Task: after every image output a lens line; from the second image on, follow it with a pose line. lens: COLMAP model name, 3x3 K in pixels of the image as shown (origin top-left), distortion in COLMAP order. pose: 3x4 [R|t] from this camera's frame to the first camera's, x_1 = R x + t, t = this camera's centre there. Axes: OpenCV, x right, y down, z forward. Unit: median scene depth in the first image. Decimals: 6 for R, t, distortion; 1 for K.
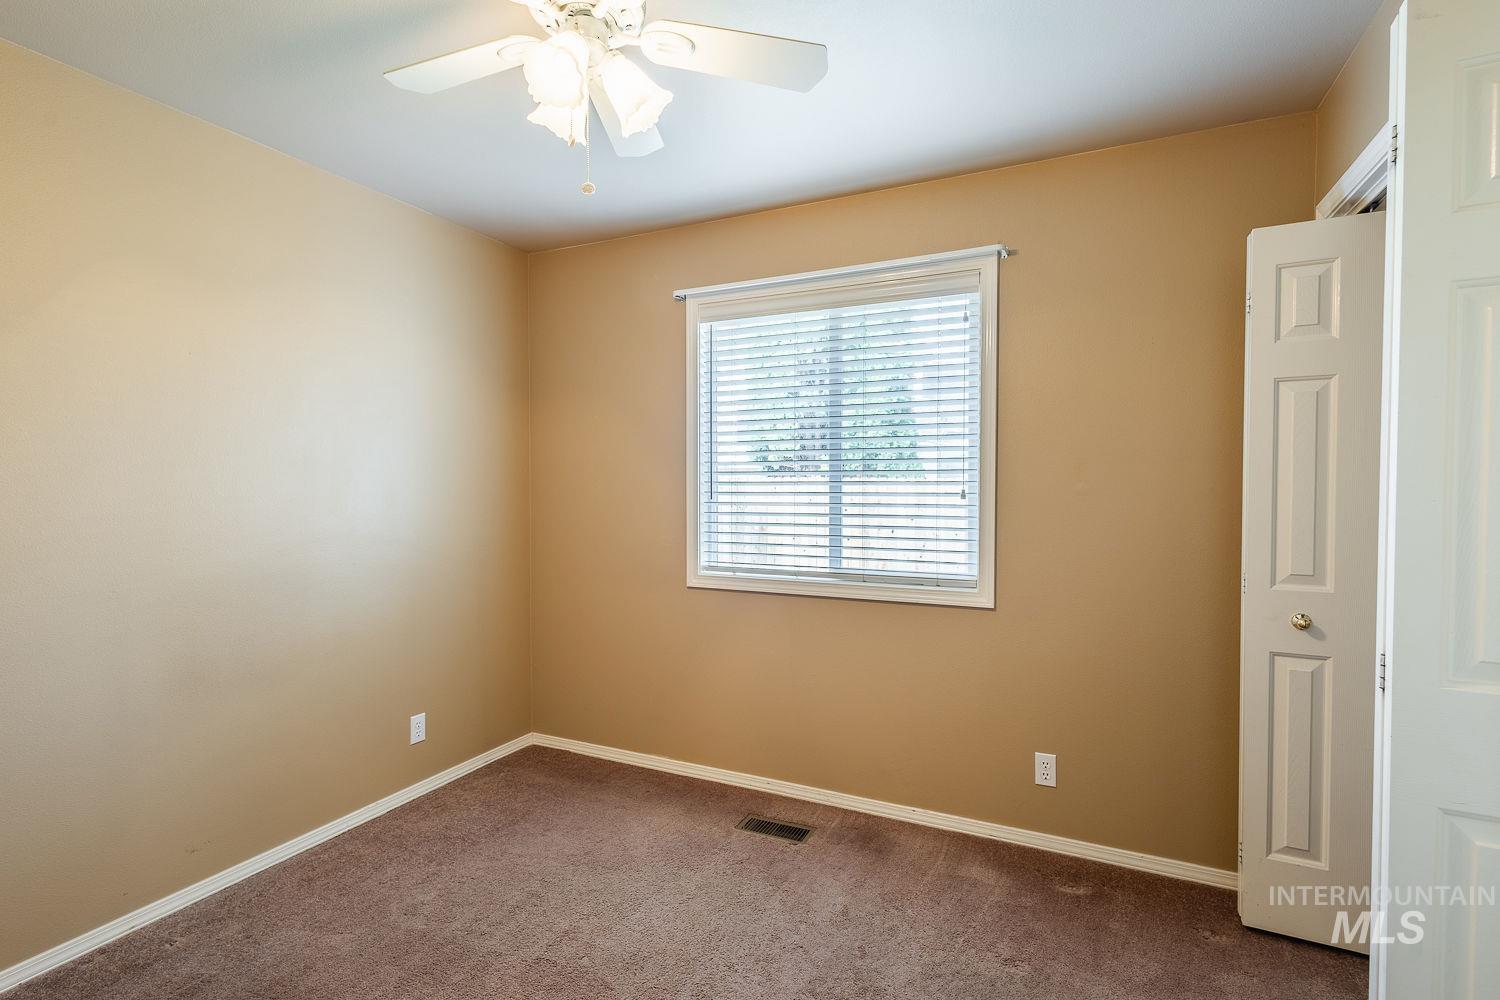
lens RADIAL K [[699.4, 0, 761.9], [0, 699.4, 489.1], [0, 0, 1]] dist [0.007587, -0.002279]
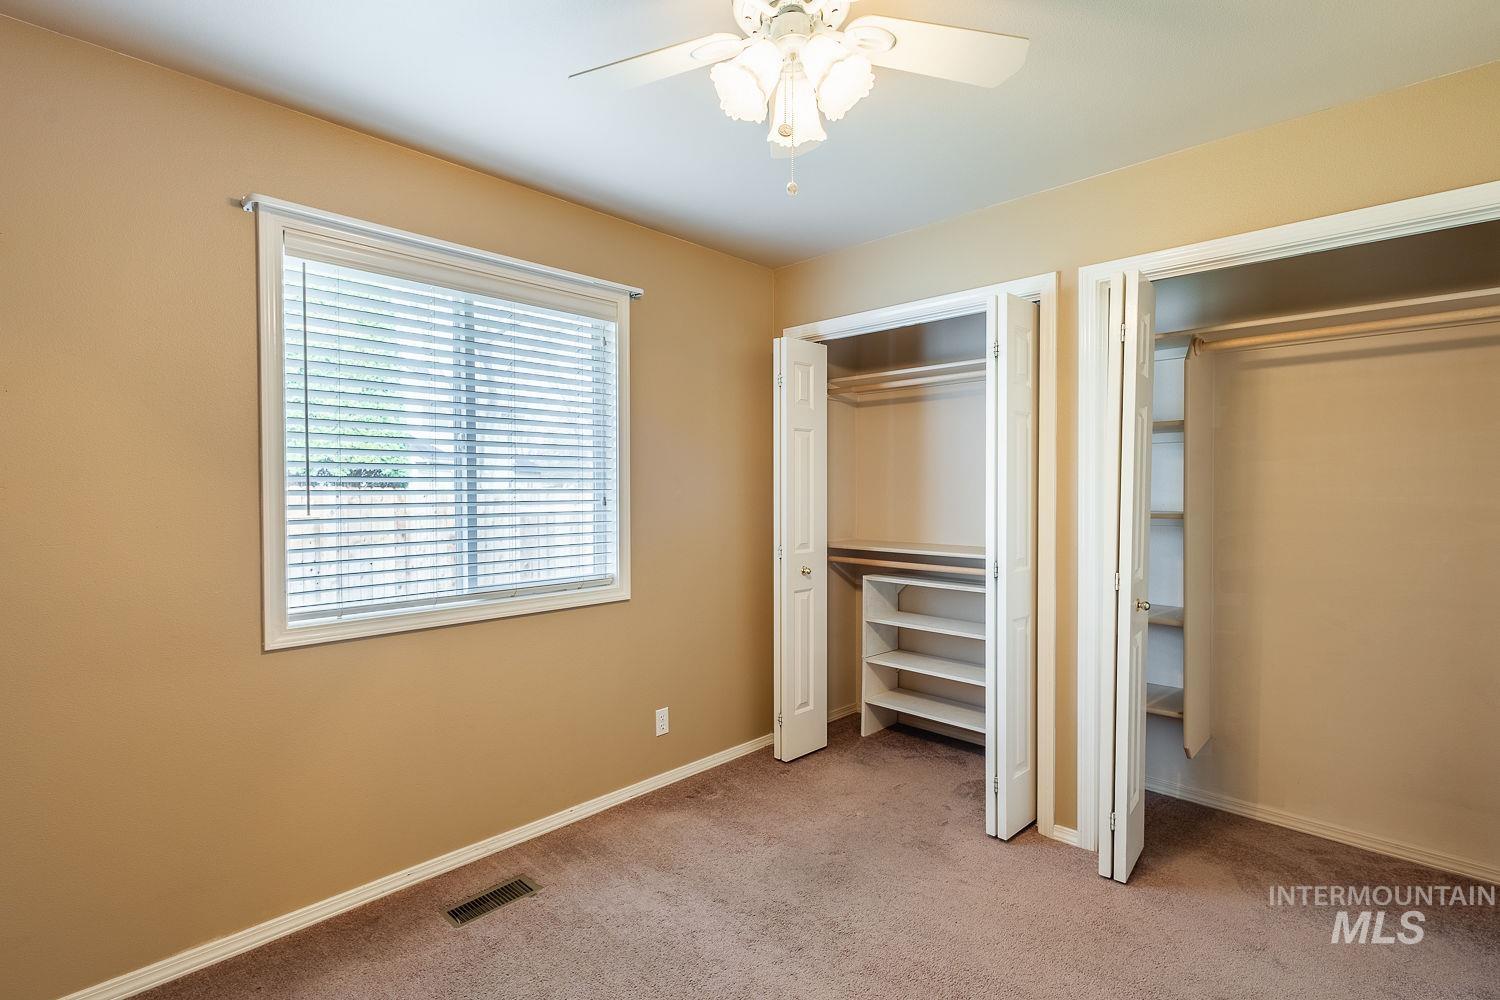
lens RADIAL K [[699.4, 0, 737.0], [0, 699.4, 493.3], [0, 0, 1]] dist [0.007587, -0.002279]
pose [[0.329134, 0.002577, 0.944280, -0.665034], [0.018814, 0.999780, -0.009286, 0.008674], [-0.944096, 0.020822, 0.329013, 0.422794]]
